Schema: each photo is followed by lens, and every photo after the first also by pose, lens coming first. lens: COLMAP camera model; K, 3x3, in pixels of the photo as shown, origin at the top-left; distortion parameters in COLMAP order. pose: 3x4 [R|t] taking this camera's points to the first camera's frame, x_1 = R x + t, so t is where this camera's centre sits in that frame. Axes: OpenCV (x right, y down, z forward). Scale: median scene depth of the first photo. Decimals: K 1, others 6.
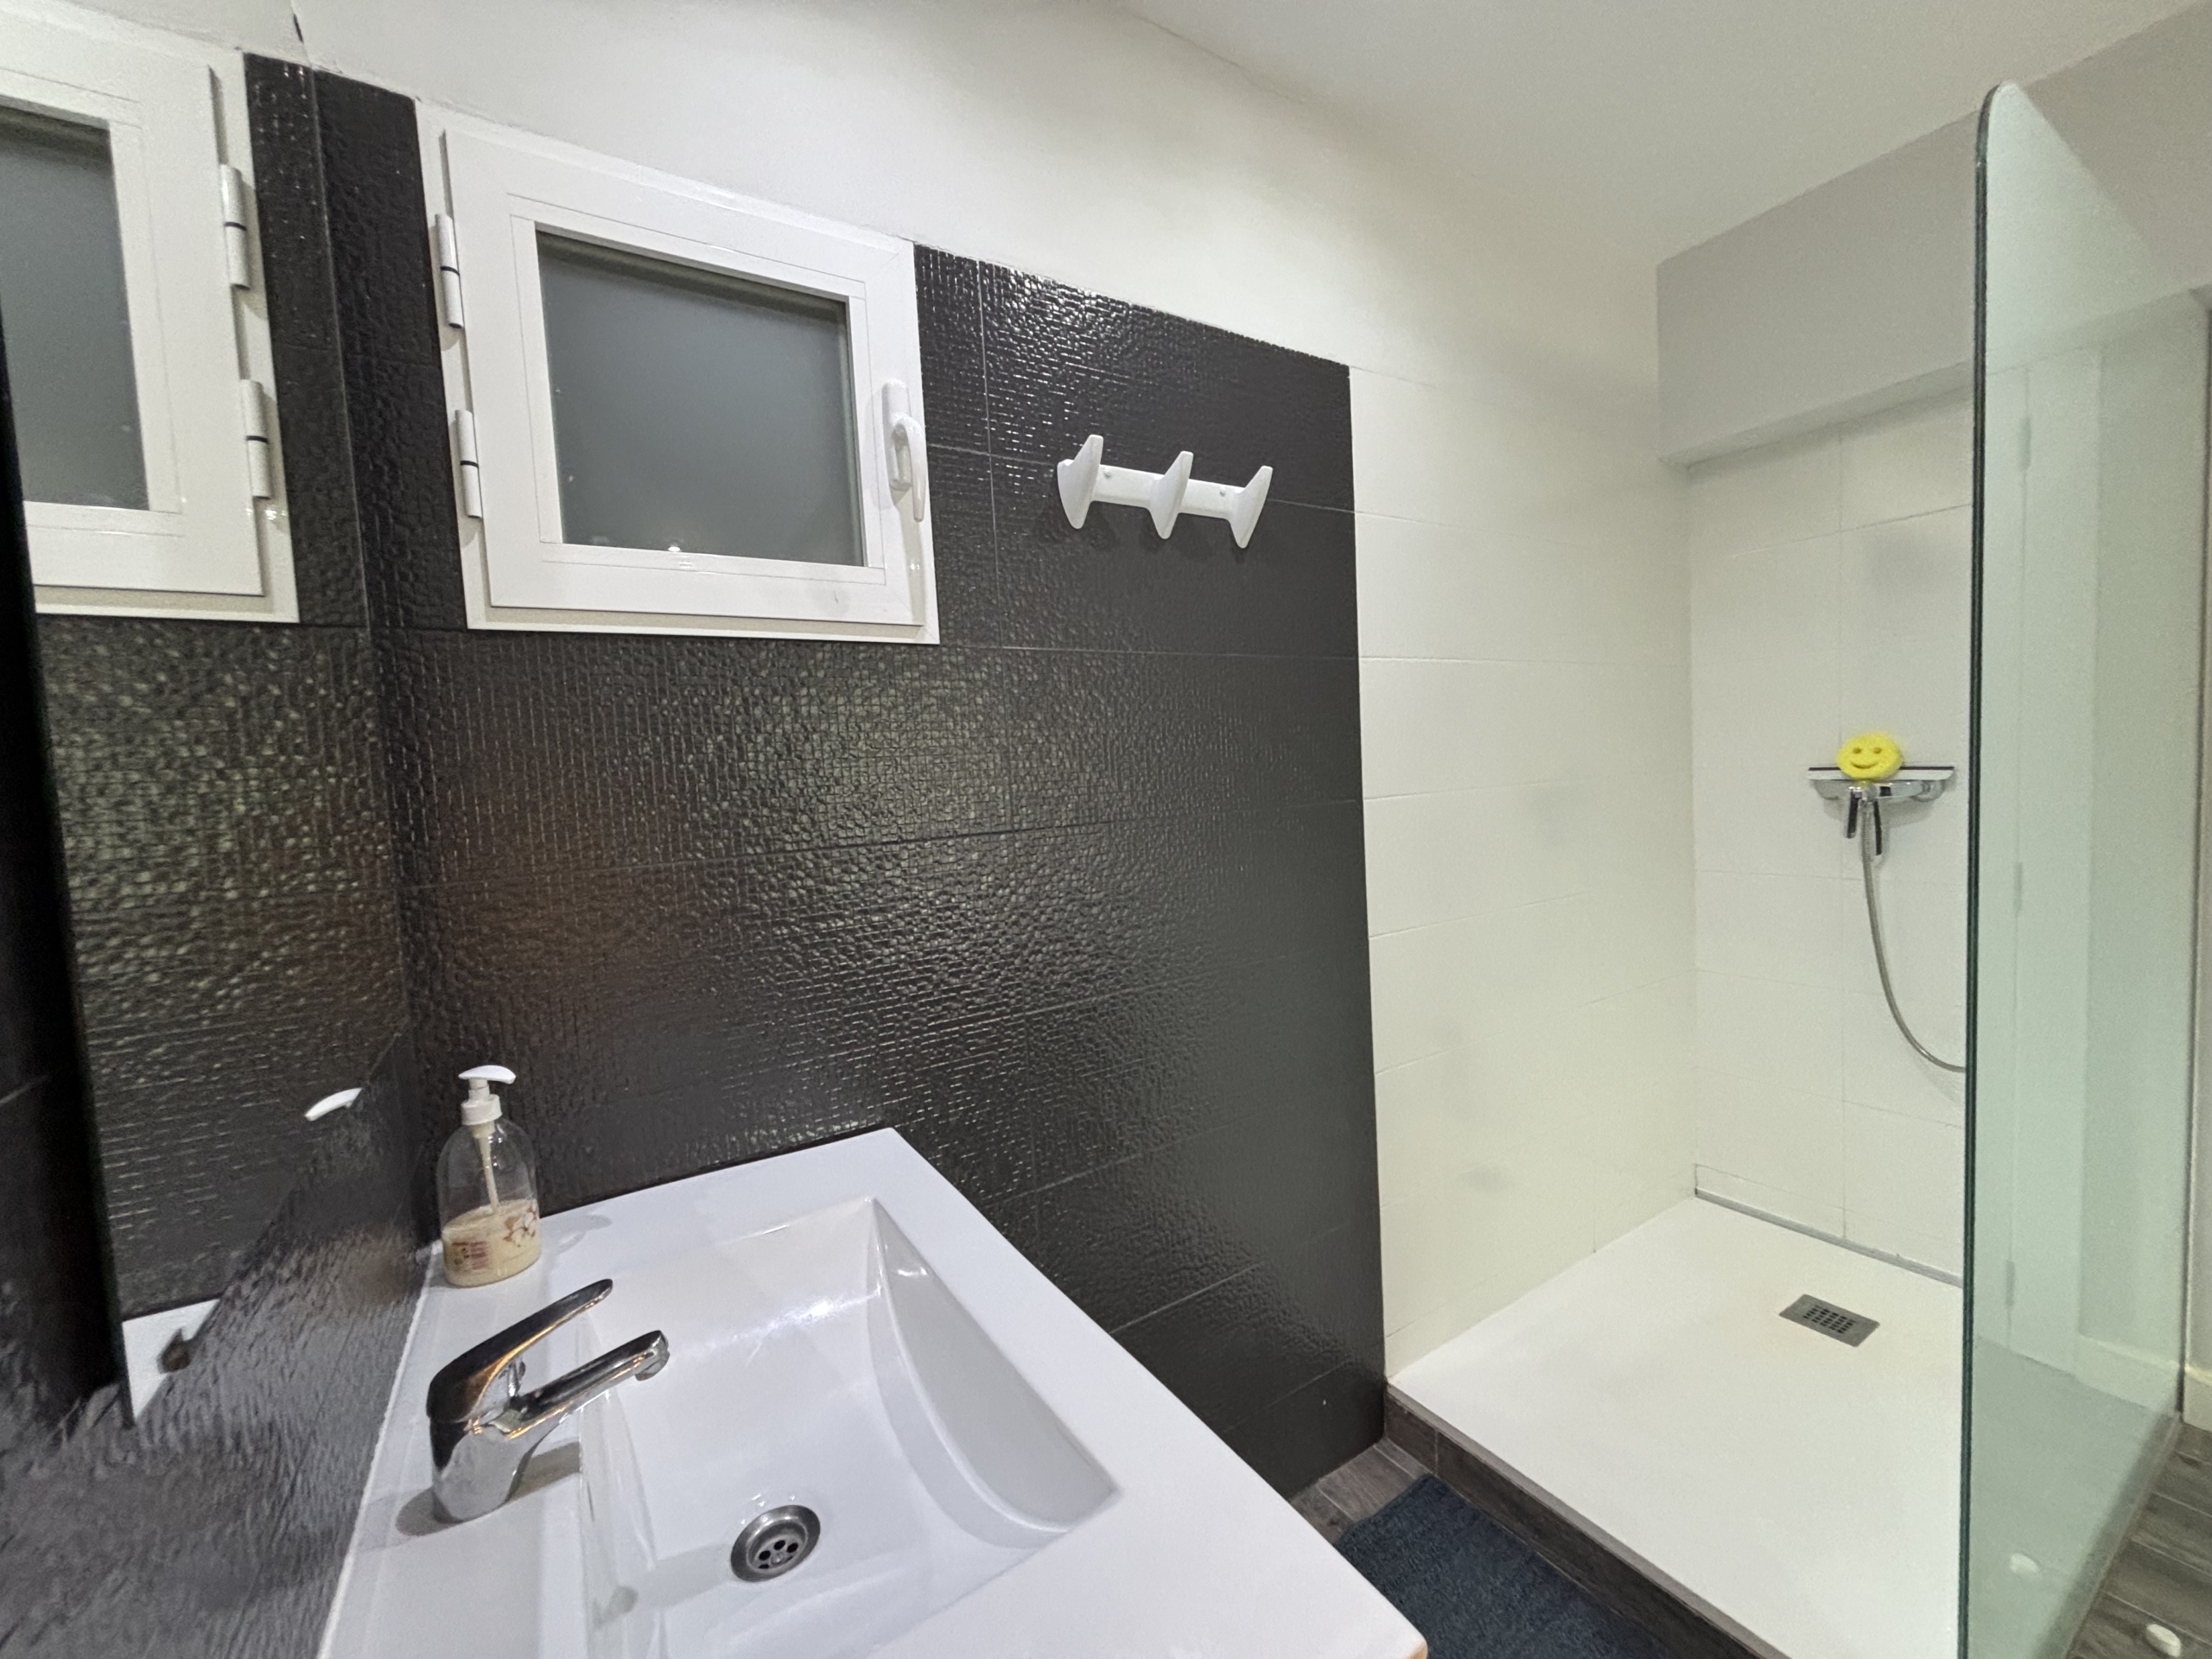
lens RADIAL K [[881.8, 0, 1106.0], [0, 881.8, 829.5], [0, 0, 1]] dist [-0.001614, -0.000090]
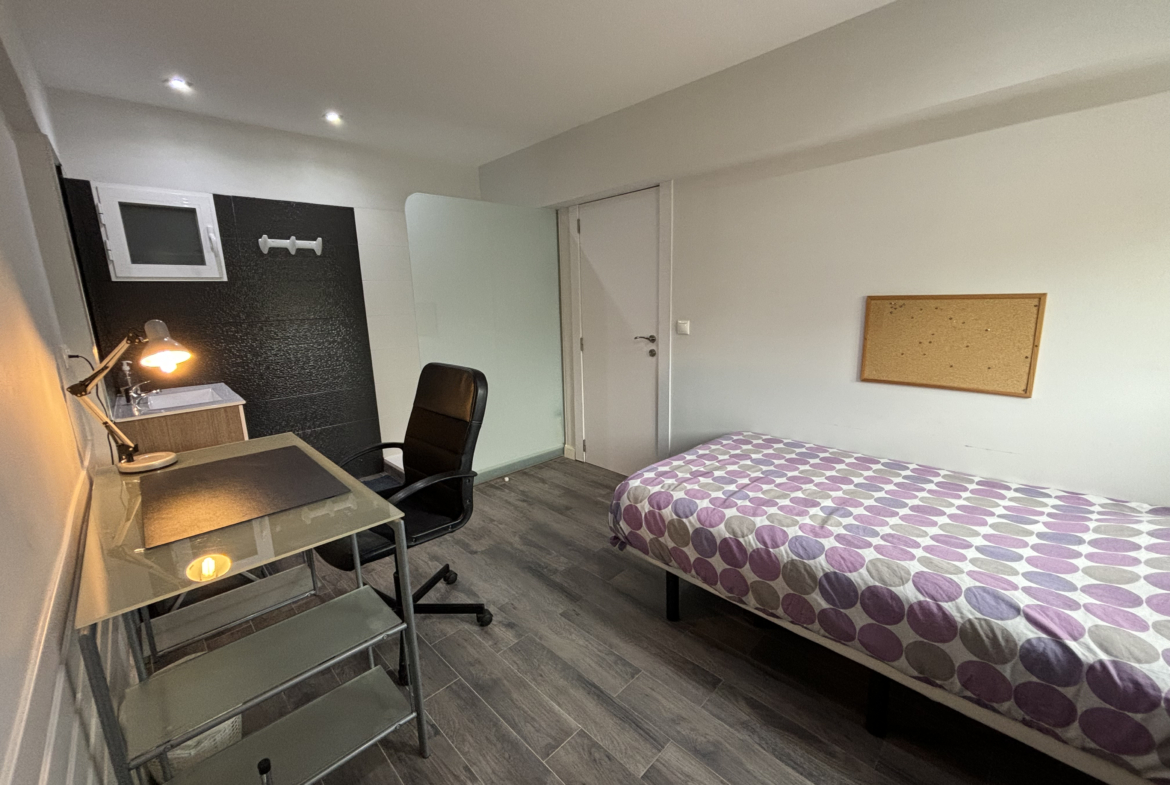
lens RADIAL K [[473.0, 0, 585.7], [0, 473.0, 389.4], [0, 0, 1]] dist [-0.001424, 0.000468]
pose [[0.981928, -0.013688, 0.188759, 1.232743], [-0.010260, 0.992064, 0.125313, 0.023320], [-0.188976, -0.124985, 0.973995, -1.927693]]
